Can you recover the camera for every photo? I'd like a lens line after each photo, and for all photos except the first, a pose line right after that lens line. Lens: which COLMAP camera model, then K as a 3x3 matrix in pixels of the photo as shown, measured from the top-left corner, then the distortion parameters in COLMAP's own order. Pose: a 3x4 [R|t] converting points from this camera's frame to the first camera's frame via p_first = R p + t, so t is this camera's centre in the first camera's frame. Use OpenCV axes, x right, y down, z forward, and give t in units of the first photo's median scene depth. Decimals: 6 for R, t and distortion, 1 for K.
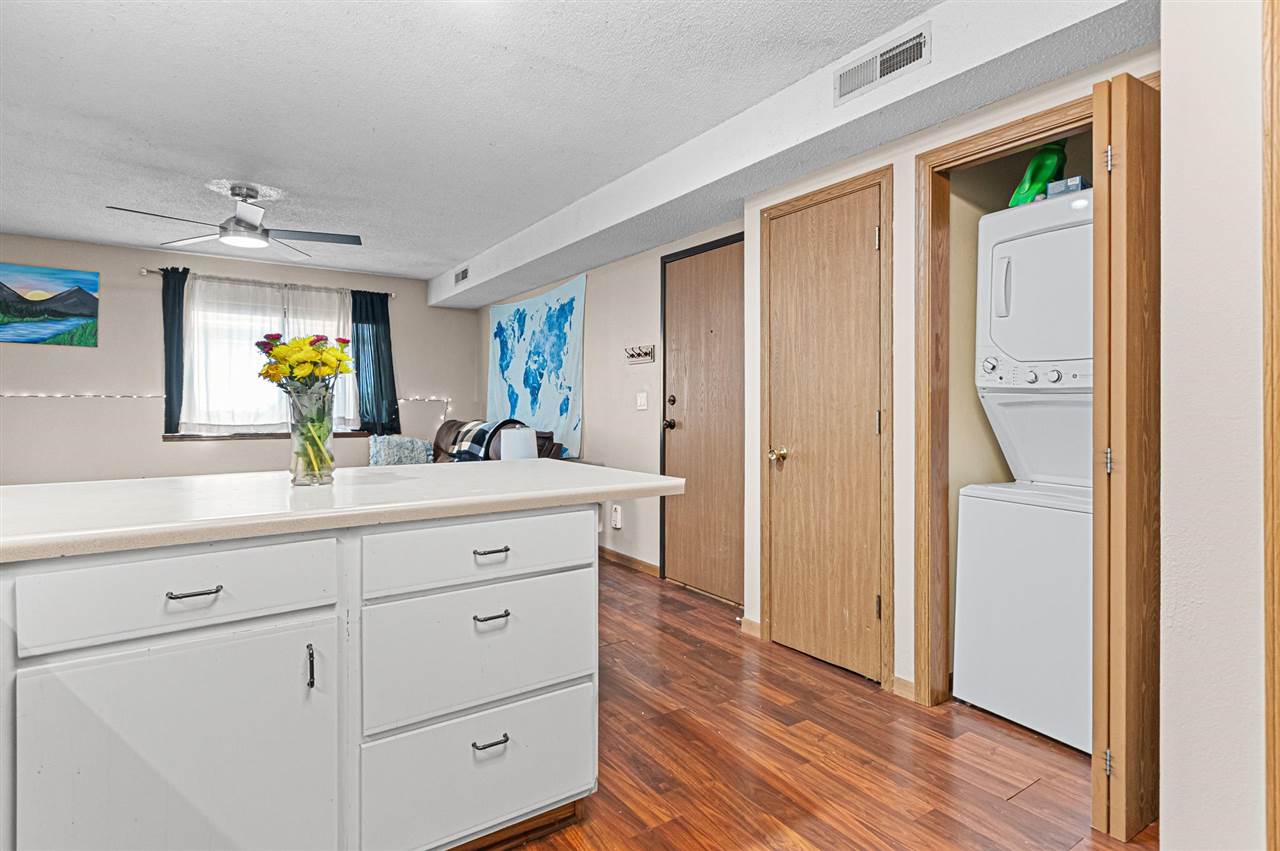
lens RADIAL K [[666.9, 0, 643.5], [0, 666.9, 403.4], [0, 0, 1]] dist [-0.000538, -0.000043]
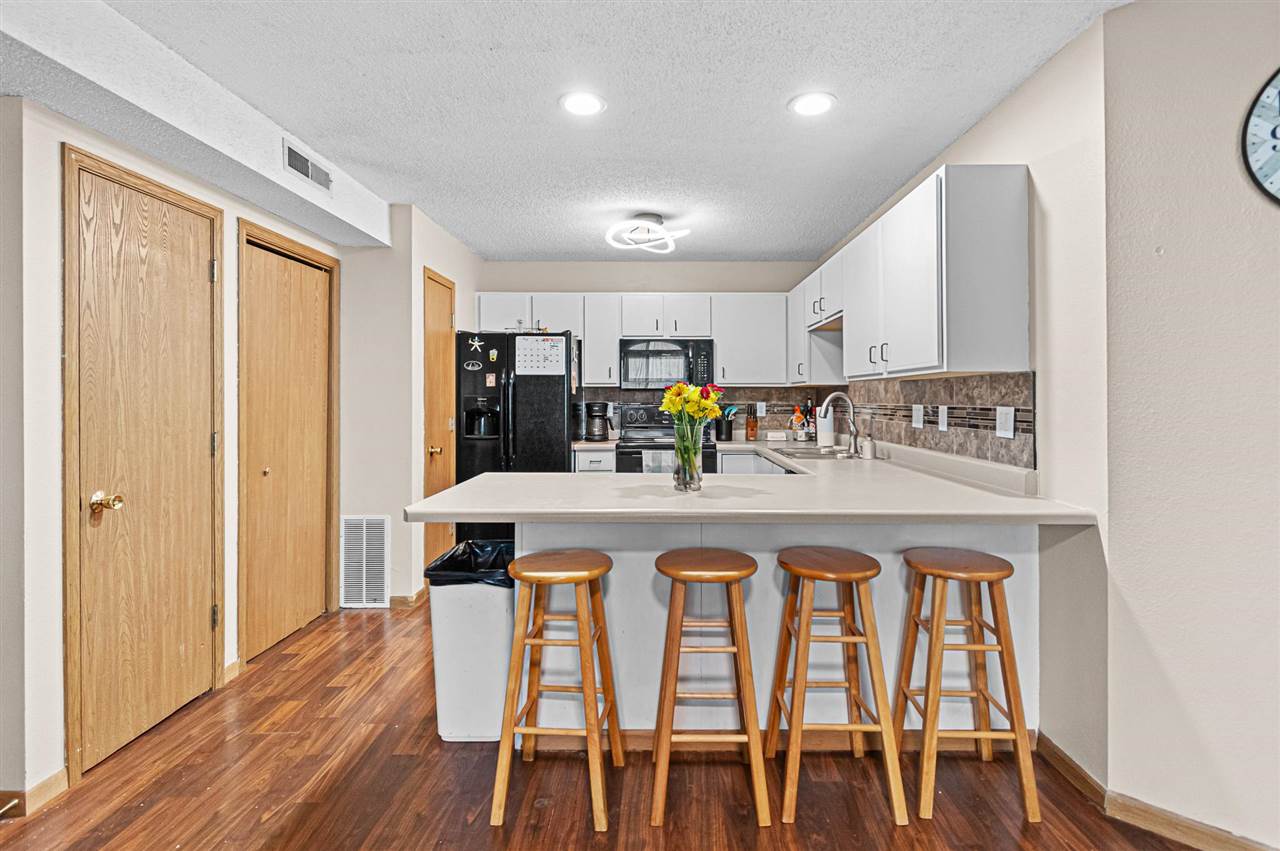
lens RADIAL K [[596.6, 0, 648.0], [0, 596.6, 399.5], [0, 0, 1]] dist [-0.000198, 0.000012]
pose [[-0.815538, 0.000697, 0.578703, -0.802668], [0.001013, 0.999999, 0.000223, -0.043692], [-0.578703, 0.000768, -0.815538, 1.440211]]
